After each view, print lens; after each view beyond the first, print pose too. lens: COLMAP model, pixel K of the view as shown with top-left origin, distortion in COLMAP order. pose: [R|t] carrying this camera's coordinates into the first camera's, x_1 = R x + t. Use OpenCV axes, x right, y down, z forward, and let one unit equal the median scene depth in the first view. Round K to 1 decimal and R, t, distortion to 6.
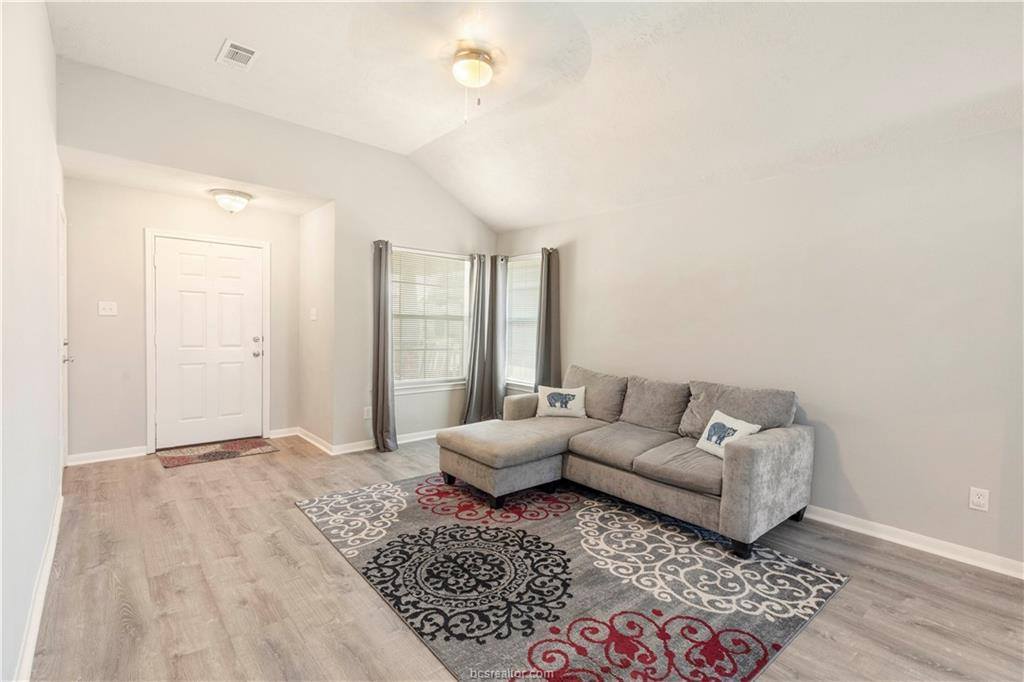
lens RADIAL K [[474.4, 0, 510.3], [0, 474.4, 326.4], [0, 0, 1]] dist [0.009999, 0.000762]
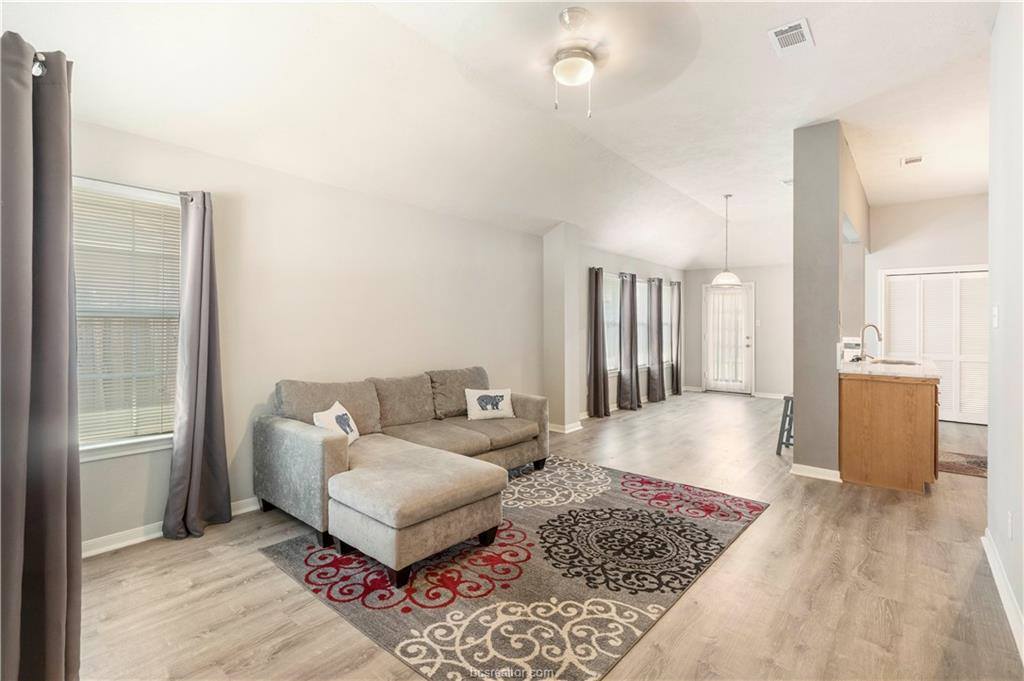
lens RADIAL K [[474.4, 0, 510.3], [0, 474.4, 325.9], [0, 0, 1]] dist [0.009999, 0.000762]
pose [[-0.154628, -0.022902, 0.987707, -1.068470], [-0.007320, 0.999730, 0.022034, -0.038495], [-0.987946, -0.003823, -0.154754, 1.328585]]
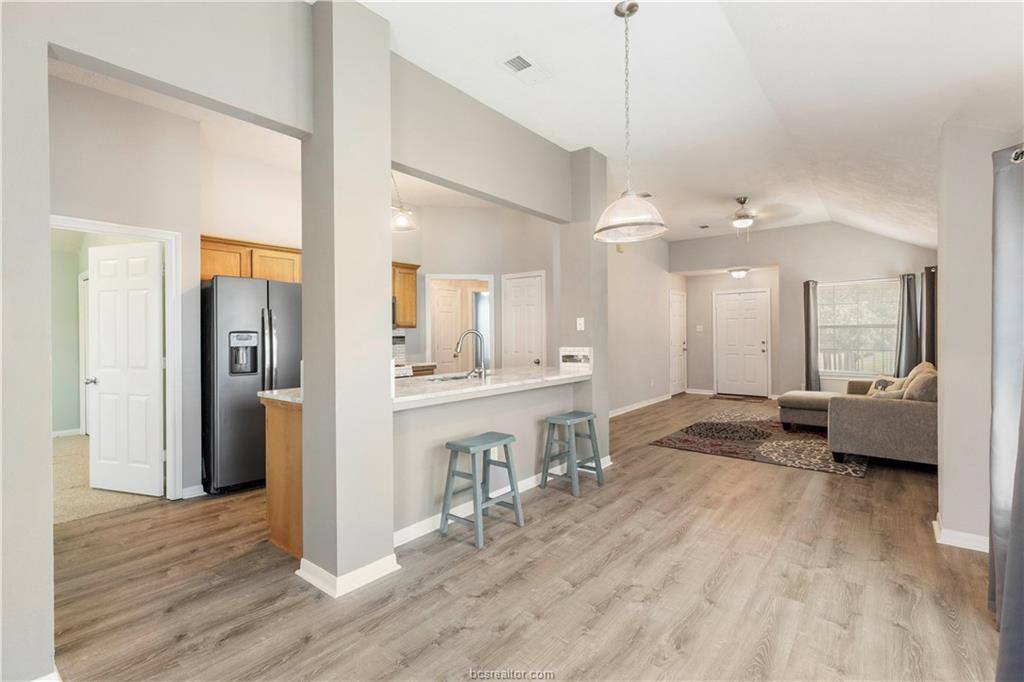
lens RADIAL K [[474.4, 0, 510.3], [0, 474.4, 326.4], [0, 0, 1]] dist [0.009999, 0.000762]
pose [[0.184311, -0.033979, -0.982280, 2.035970], [0.012904, 0.999400, -0.032150, 0.022483], [0.982783, -0.006750, 0.184639, -0.547652]]
